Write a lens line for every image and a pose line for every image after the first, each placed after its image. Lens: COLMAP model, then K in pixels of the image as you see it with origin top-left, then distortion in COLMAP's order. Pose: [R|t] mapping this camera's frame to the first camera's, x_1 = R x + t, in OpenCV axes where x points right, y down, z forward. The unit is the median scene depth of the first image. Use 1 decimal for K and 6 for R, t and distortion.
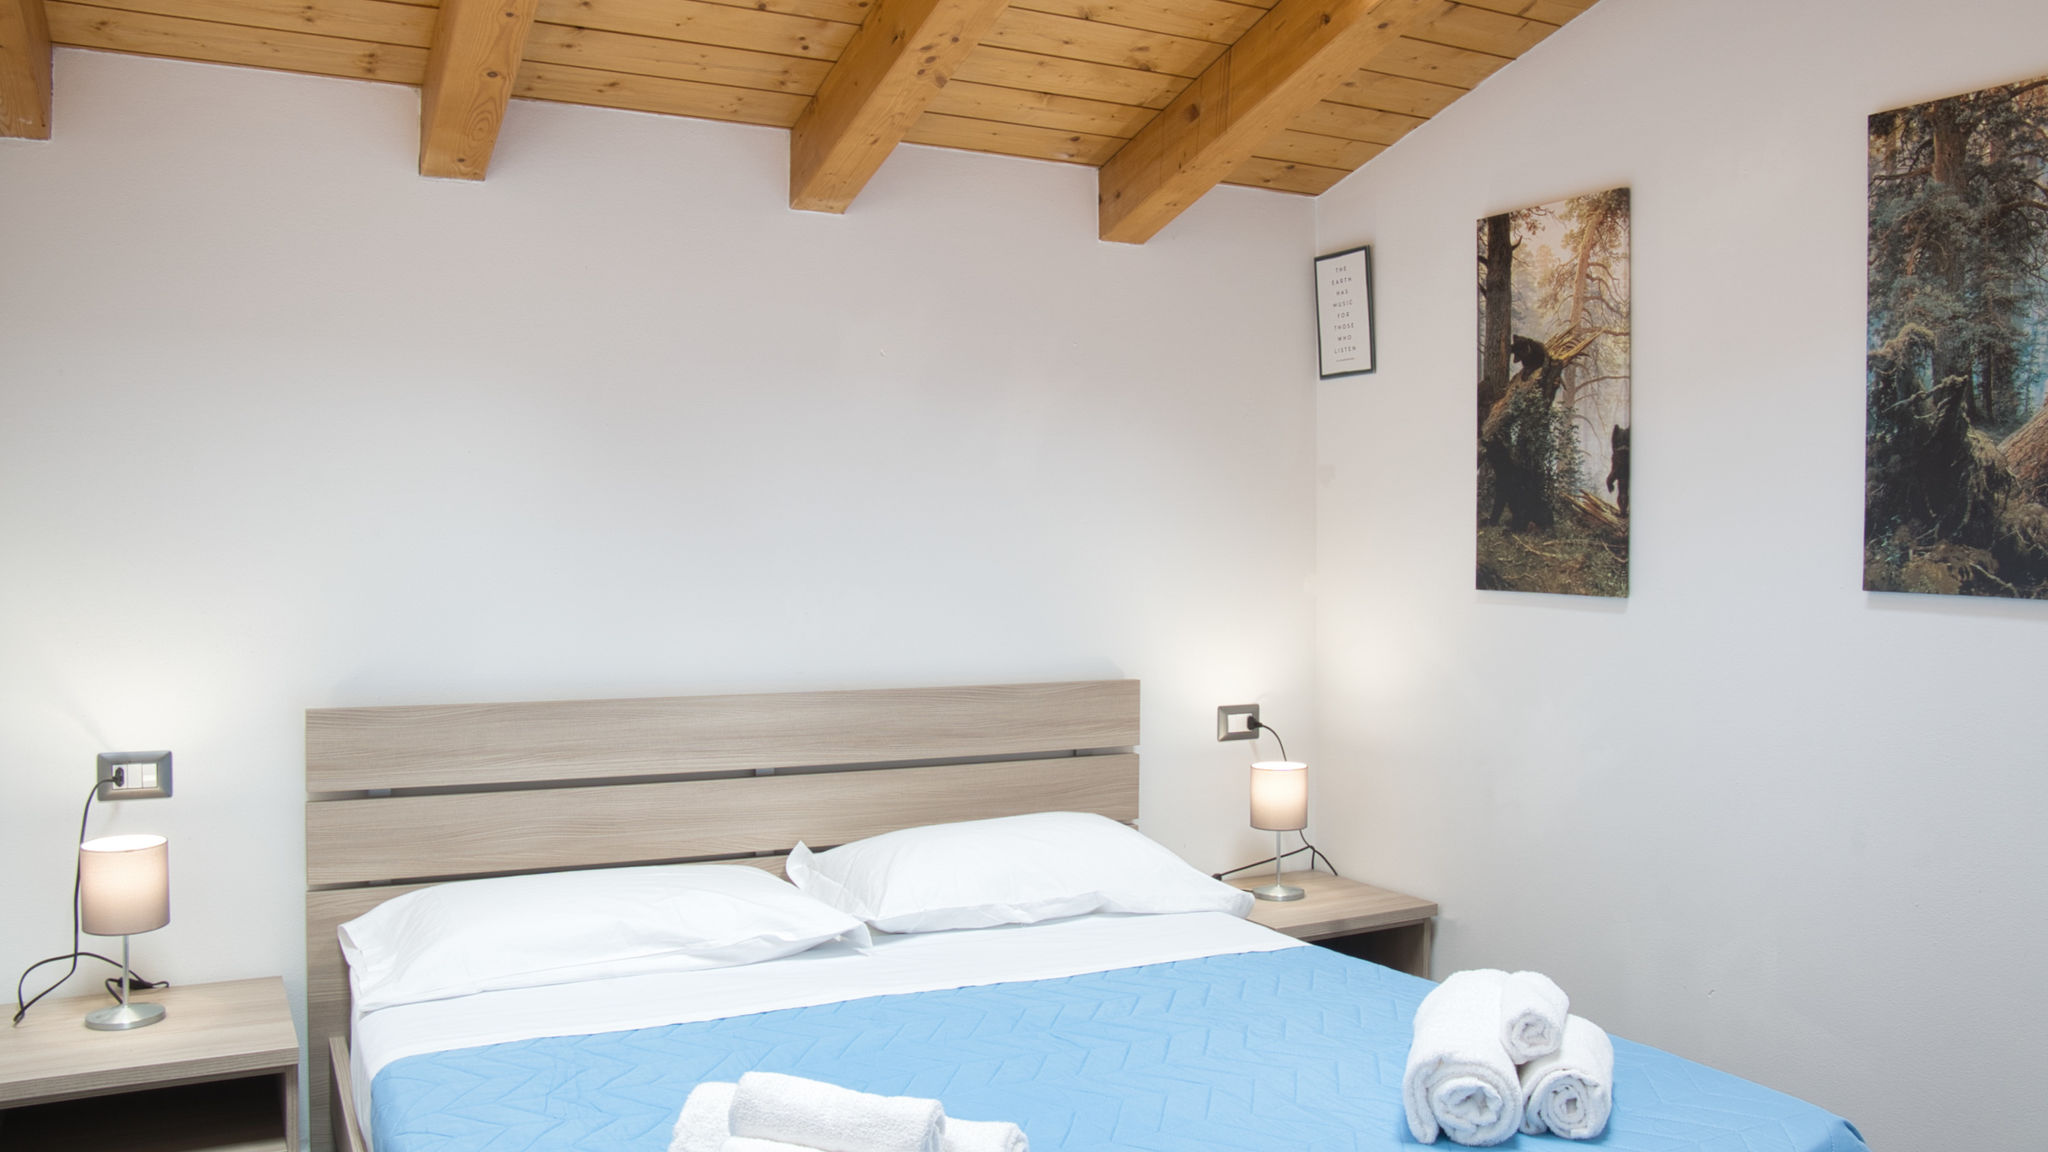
lens RADIAL K [[1564.1, 0, 1023.6], [0, 1564.1, 571.2], [0, 0, 1]] dist [-0.123162, 0.089691]
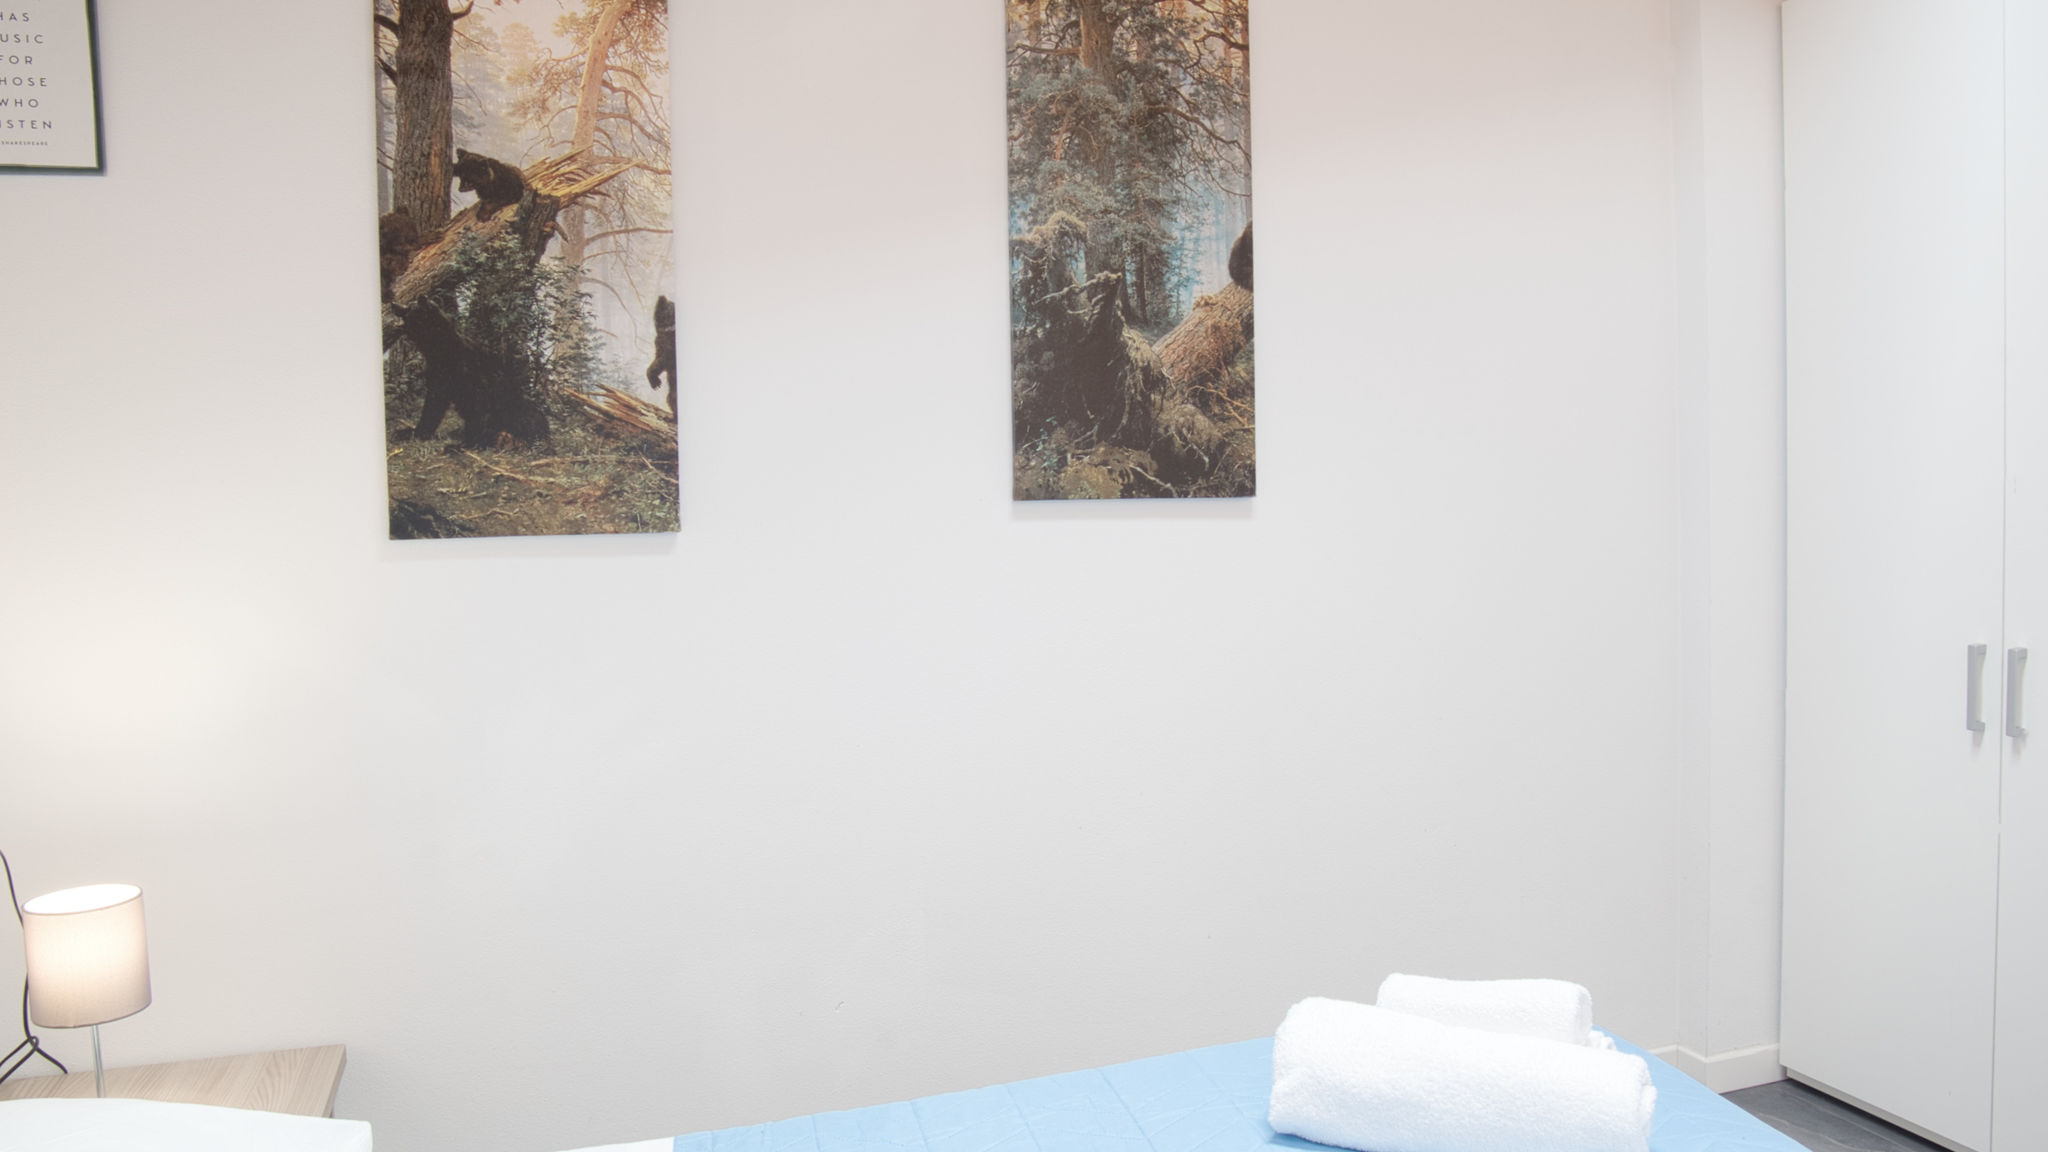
lens RADIAL K [[1564.1, 0, 1028.6], [0, 1564.1, 582.5], [0, 0, 1]] dist [-0.123162, 0.089691]
pose [[0.207699, -0.069144, 0.975746, -0.303898], [0.050390, 0.996931, 0.059919, 0.005118], [-0.976894, 0.036723, 0.210546, 0.679061]]
